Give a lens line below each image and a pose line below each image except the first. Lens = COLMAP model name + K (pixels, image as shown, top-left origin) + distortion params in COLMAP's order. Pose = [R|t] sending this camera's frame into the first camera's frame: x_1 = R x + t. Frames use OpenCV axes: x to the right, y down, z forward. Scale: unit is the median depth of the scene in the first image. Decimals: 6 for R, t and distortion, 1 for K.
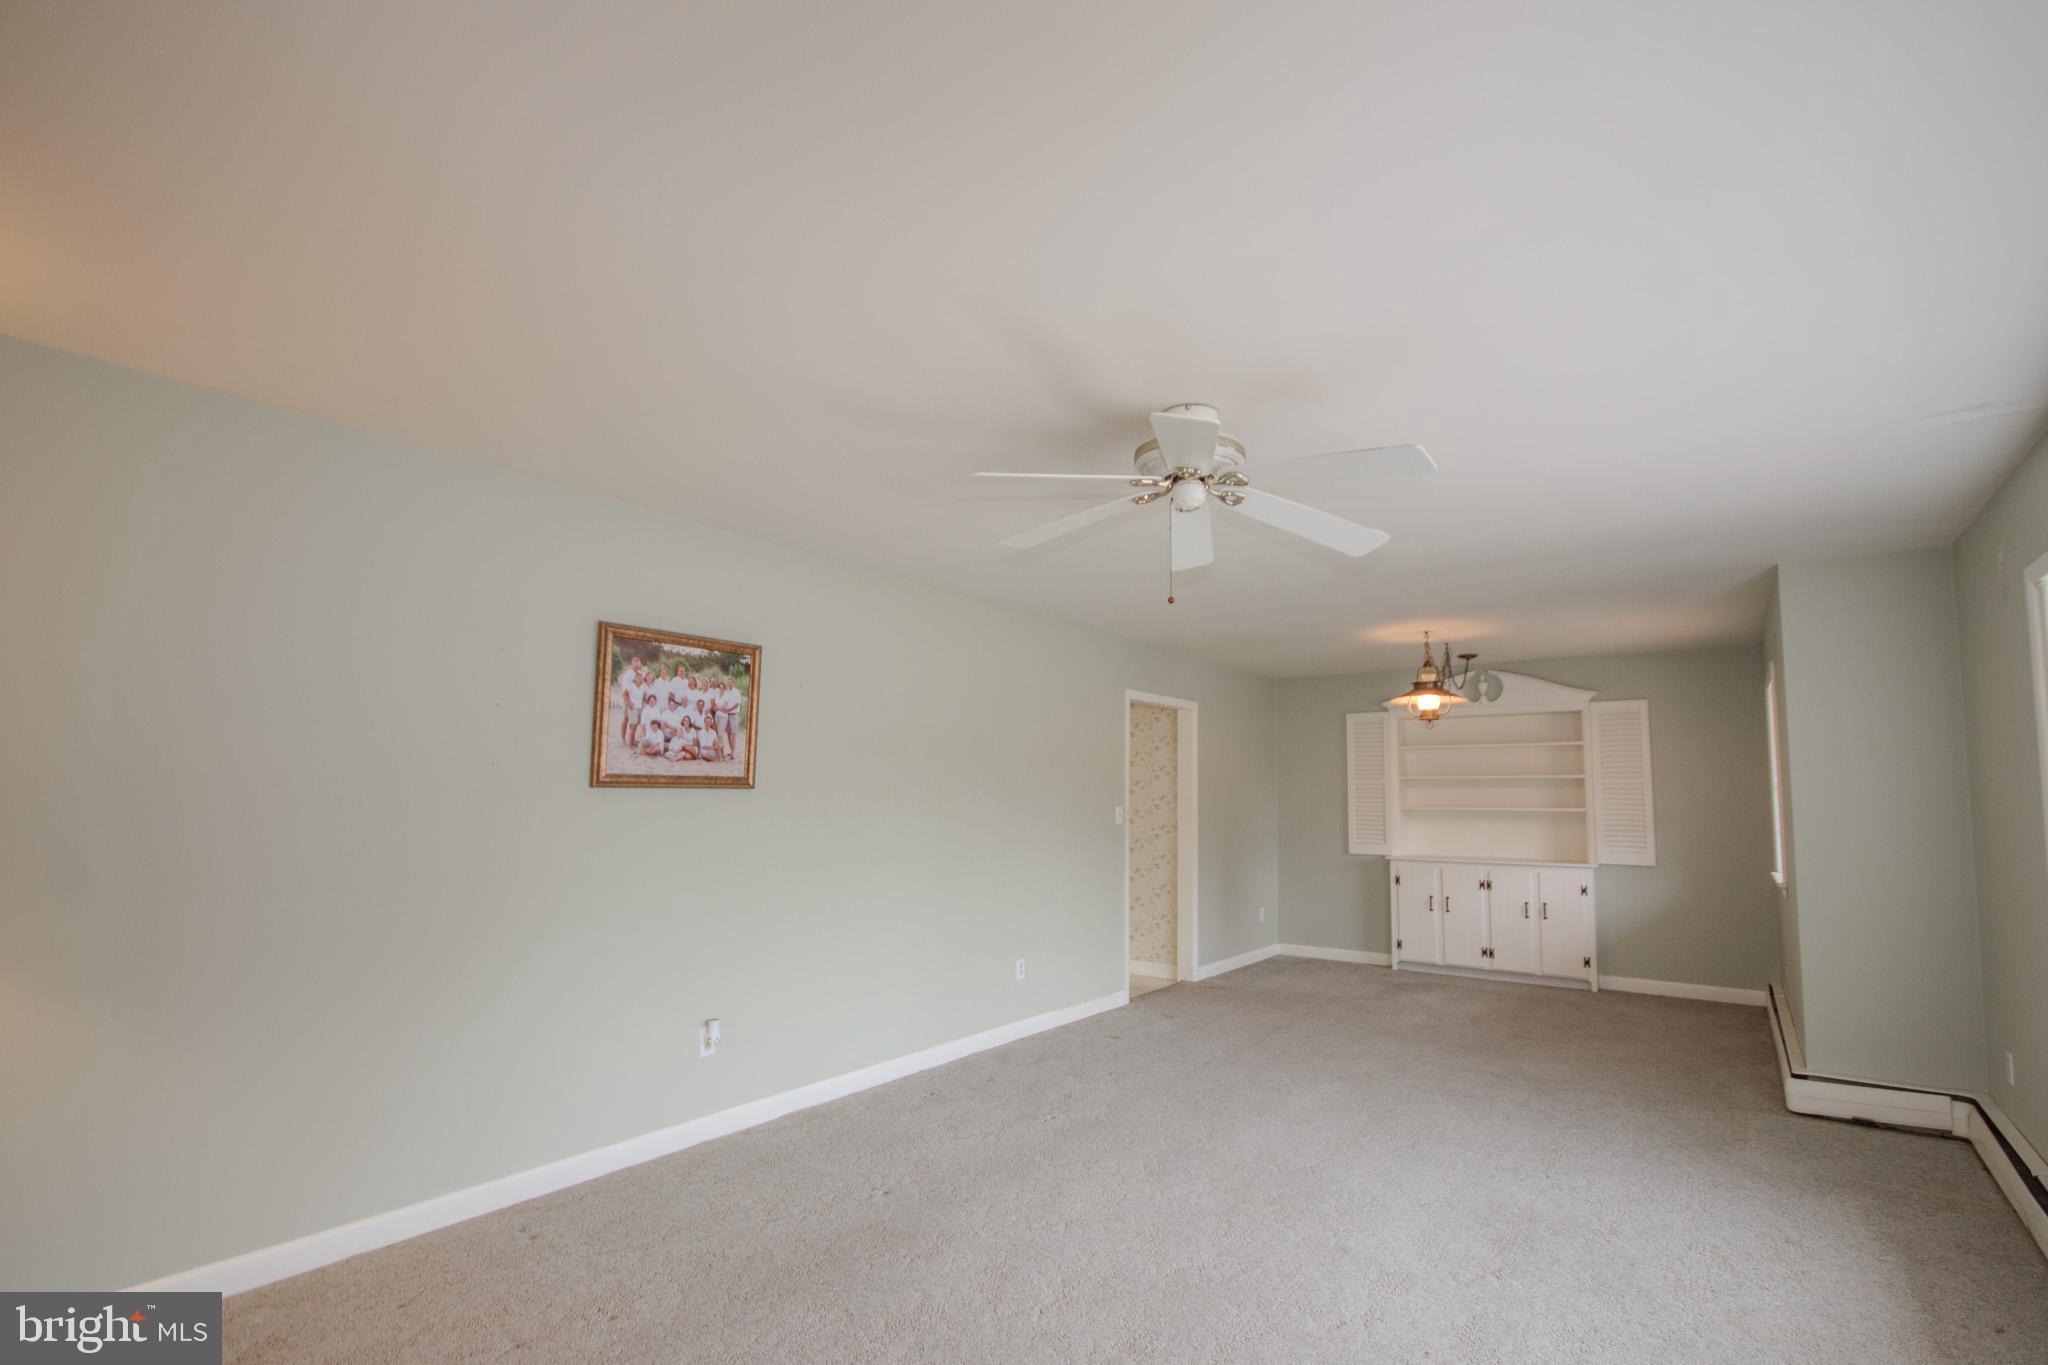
lens RADIAL K [[950.7, 0, 1022.4], [0, 950.7, 715.4], [0, 0, 1]] dist [-0.001144, -0.000303]
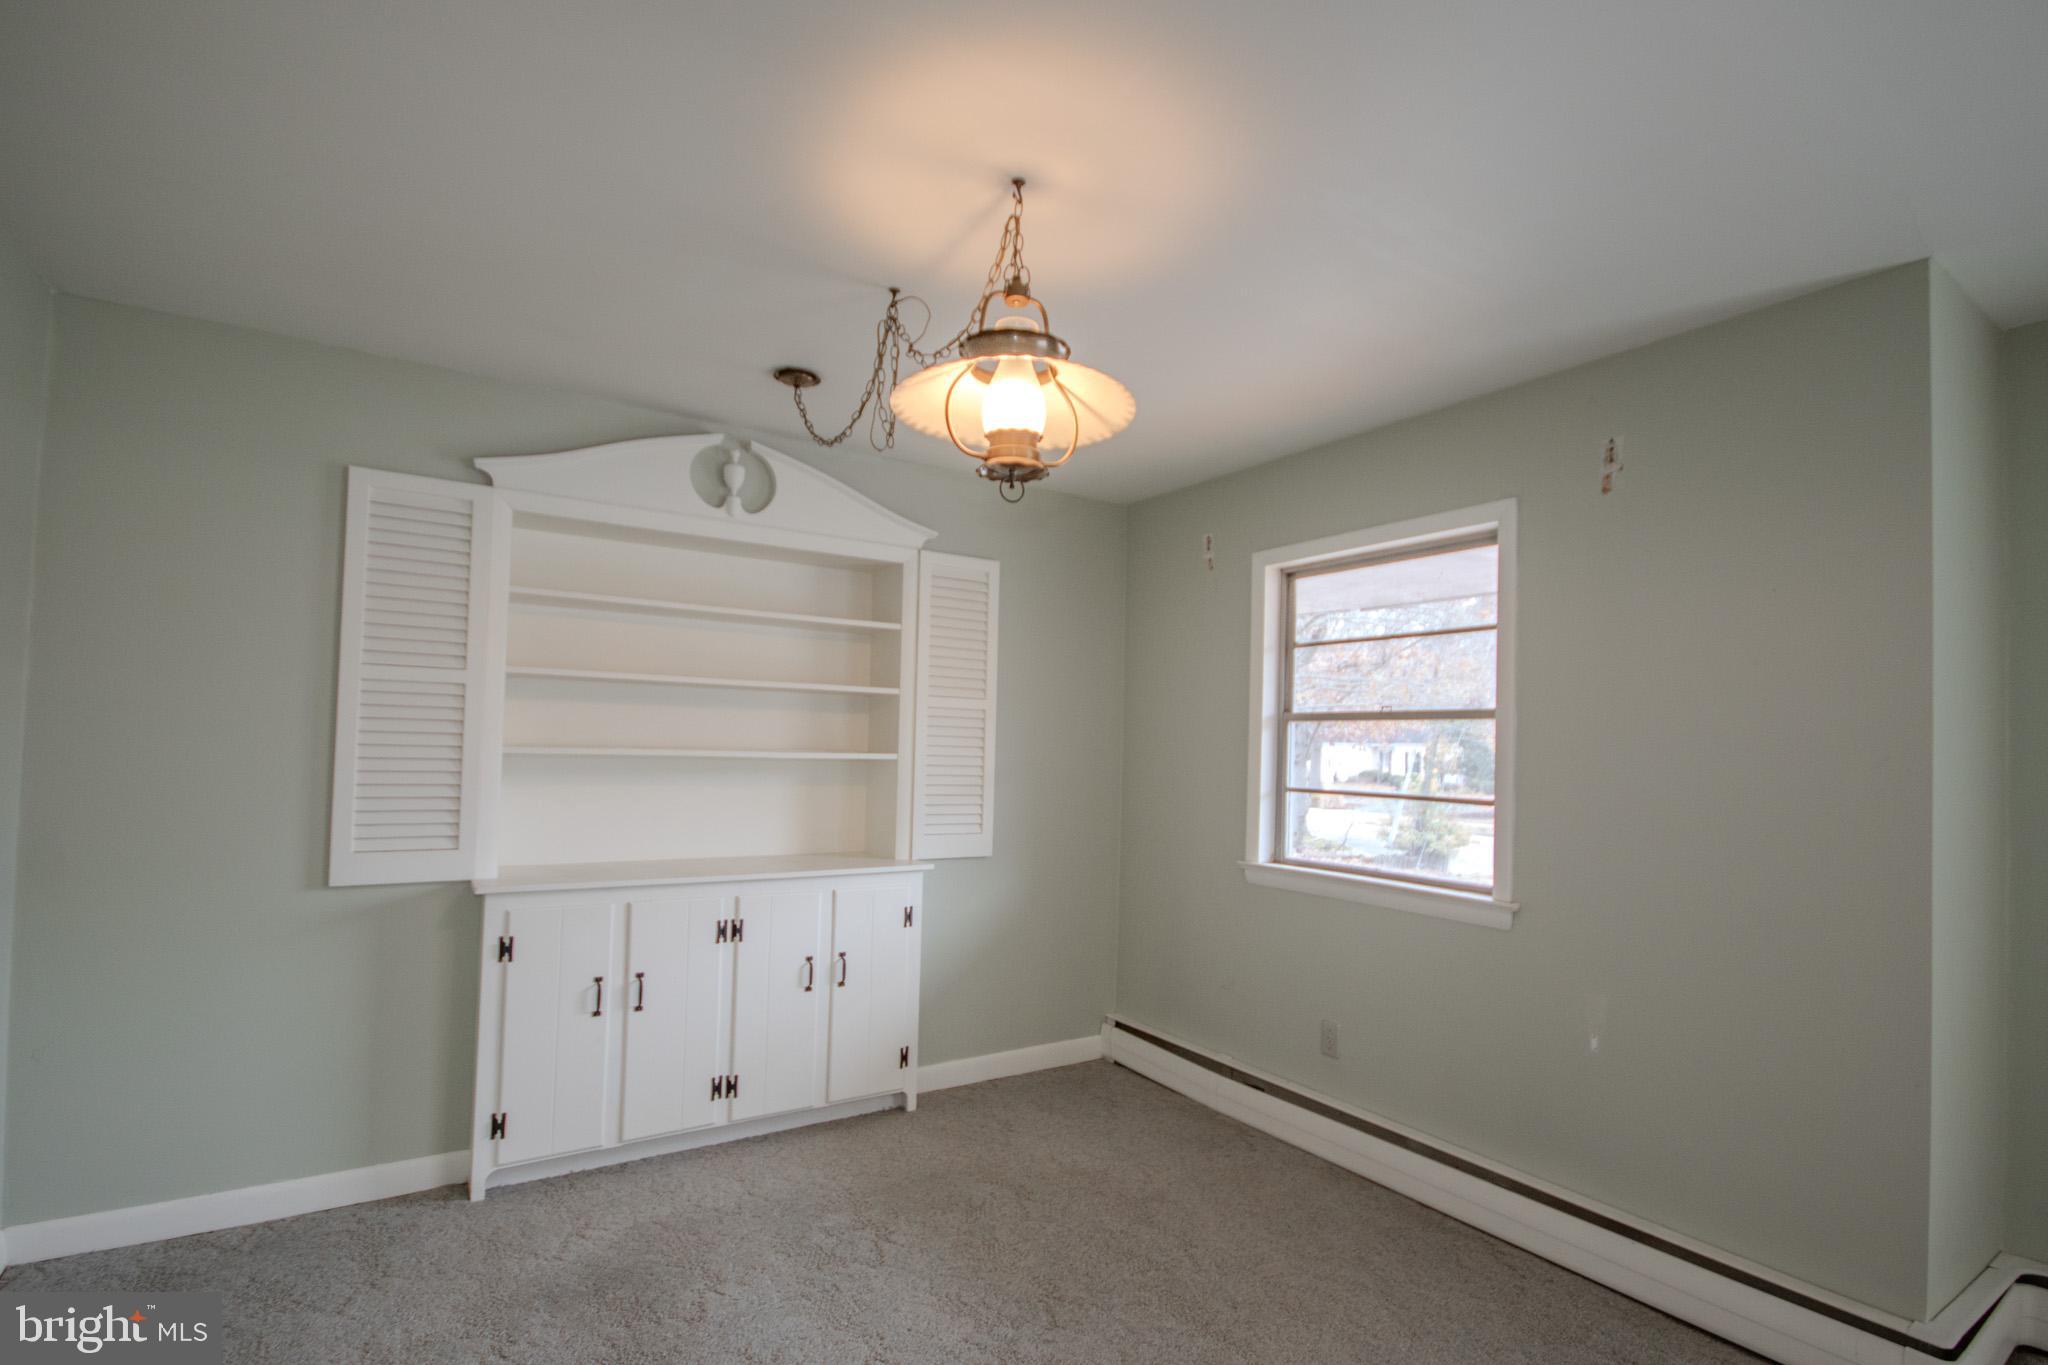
lens RADIAL K [[950.7, 0, 1022.4], [0, 950.7, 715.4], [0, 0, 1]] dist [-0.001144, -0.000303]
pose [[0.346608, 0.032098, 0.937461, 0.126498], [-0.107605, 0.994177, 0.005745, 0.064681], [-0.931818, -0.102867, 0.348044, 0.734105]]
